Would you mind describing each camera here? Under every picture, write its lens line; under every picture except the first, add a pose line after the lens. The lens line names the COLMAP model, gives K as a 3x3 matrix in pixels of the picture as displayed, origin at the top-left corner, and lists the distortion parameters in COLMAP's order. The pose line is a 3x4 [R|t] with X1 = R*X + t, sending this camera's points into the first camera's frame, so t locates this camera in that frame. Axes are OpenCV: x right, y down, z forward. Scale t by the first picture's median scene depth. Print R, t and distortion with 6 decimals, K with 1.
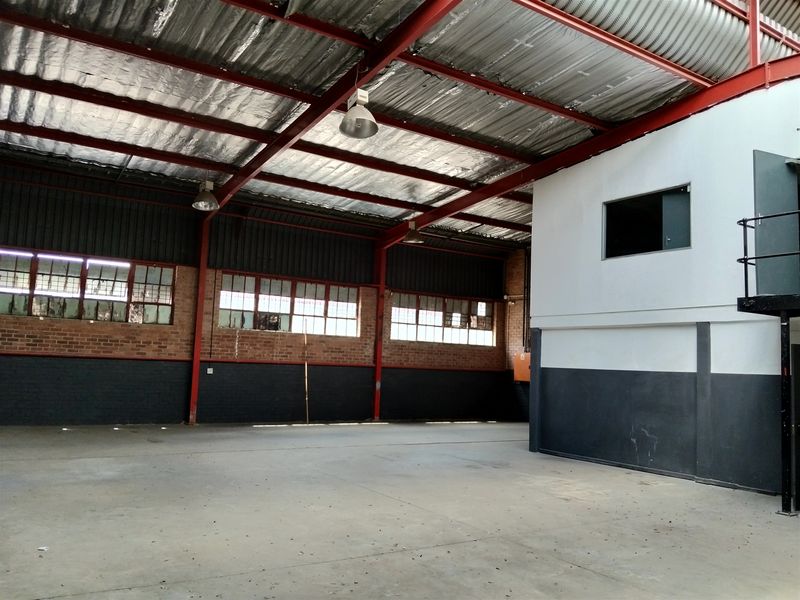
lens RADIAL K [[646.1, 0, 400.0], [0, 646.1, 300.0], [0, 0, 1]] dist [0.060583, -0.106885]
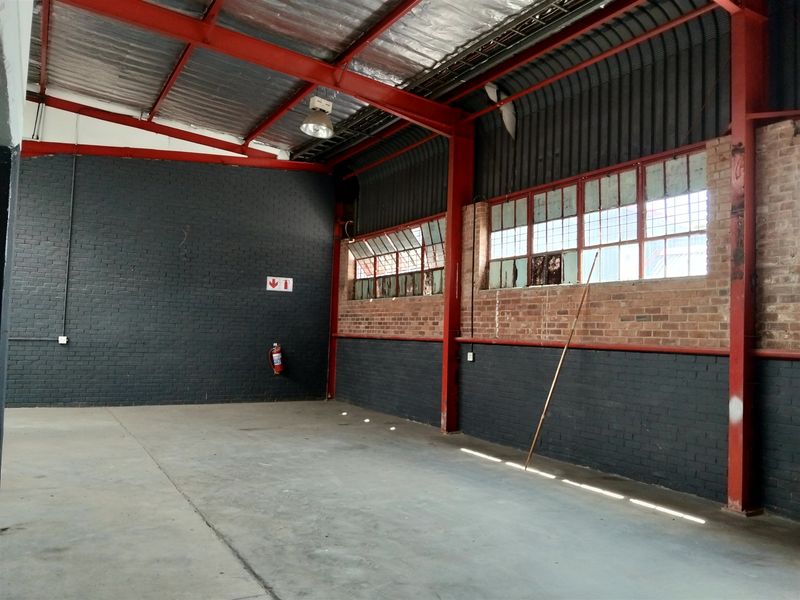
lens RADIAL K [[646.1, 0, 400.0], [0, 646.1, 300.0], [0, 0, 1]] dist [0.060583, -0.106885]
pose [[-0.048092, -0.093972, -0.994413, 0.352520], [0.065091, 0.993154, -0.097001, 0.106481], [0.996720, -0.069392, -0.041646, 0.922274]]
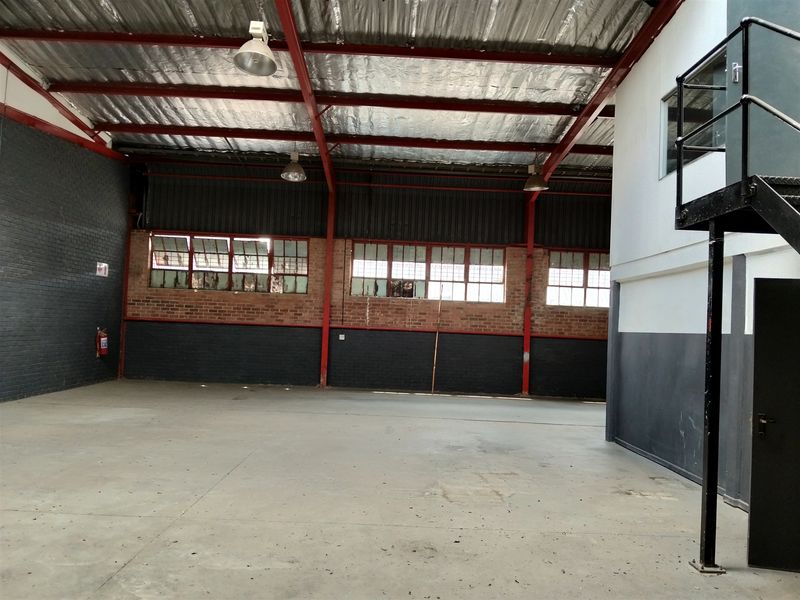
lens RADIAL K [[625.3, 0, 400.0], [0, 625.3, 300.0], [0, 0, 1]] dist [0.054427, -0.000559]
pose [[0.853884, -0.025779, -0.519825, 0.295716], [0.043108, 0.998844, 0.021278, 0.031138], [0.518675, -0.040577, 0.854008, 0.189455]]
